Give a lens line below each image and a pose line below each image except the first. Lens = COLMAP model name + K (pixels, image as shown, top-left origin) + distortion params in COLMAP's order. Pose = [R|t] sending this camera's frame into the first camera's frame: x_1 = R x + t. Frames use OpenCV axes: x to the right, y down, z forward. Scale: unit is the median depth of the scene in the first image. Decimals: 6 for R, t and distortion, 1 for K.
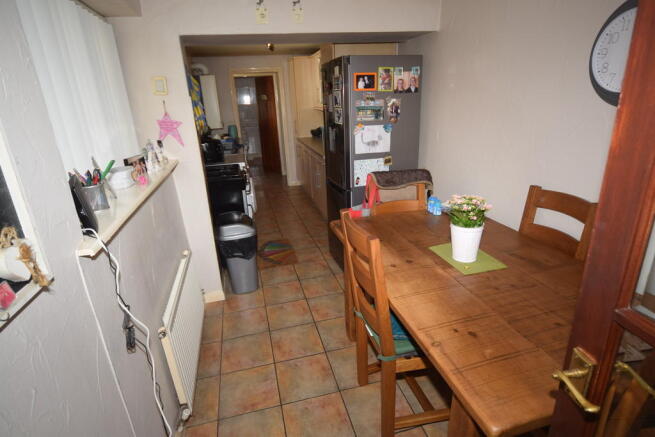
lens RADIAL K [[348.5, 0, 329.6], [0, 348.5, 219.4], [0, 0, 1]] dist [-0.005873, -0.000953]
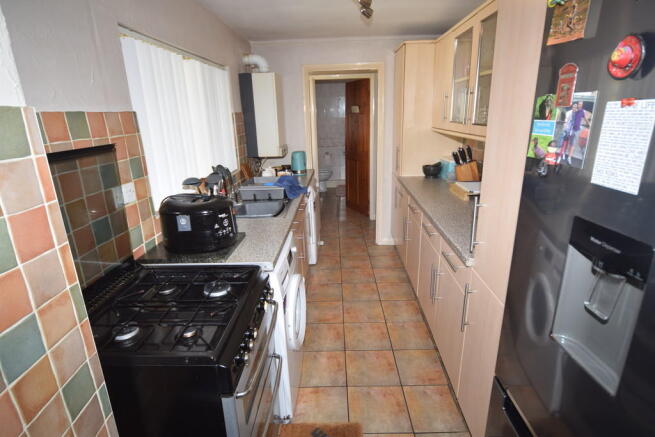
lens RADIAL K [[348.5, 0, 326.3], [0, 348.5, 217.6], [0, 0, 1]] dist [-0.005873, -0.000953]
pose [[0.961583, 0.091271, -0.258897, -0.046849], [-0.100586, 0.994664, -0.022936, -0.127307], [0.255422, 0.048097, 0.965633, 0.362766]]
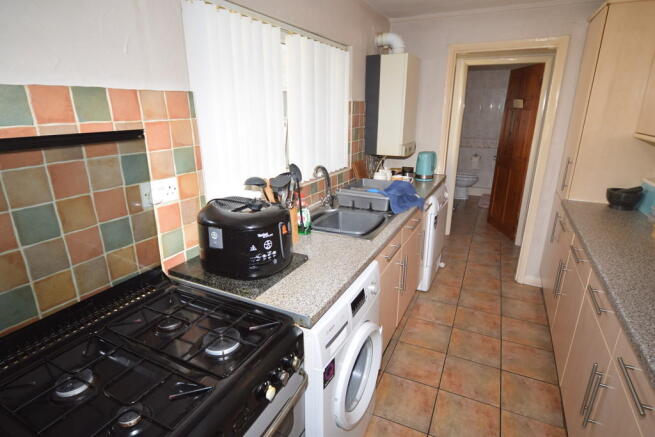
lens RADIAL K [[348.5, 0, 328.9], [0, 348.5, 219.3], [0, 0, 1]] dist [-0.005873, -0.000953]
pose [[0.765289, 0.237267, -0.598362, -0.048450], [-0.246726, 0.966713, 0.067772, -0.156571], [0.594525, 0.095766, 0.798354, 0.458427]]
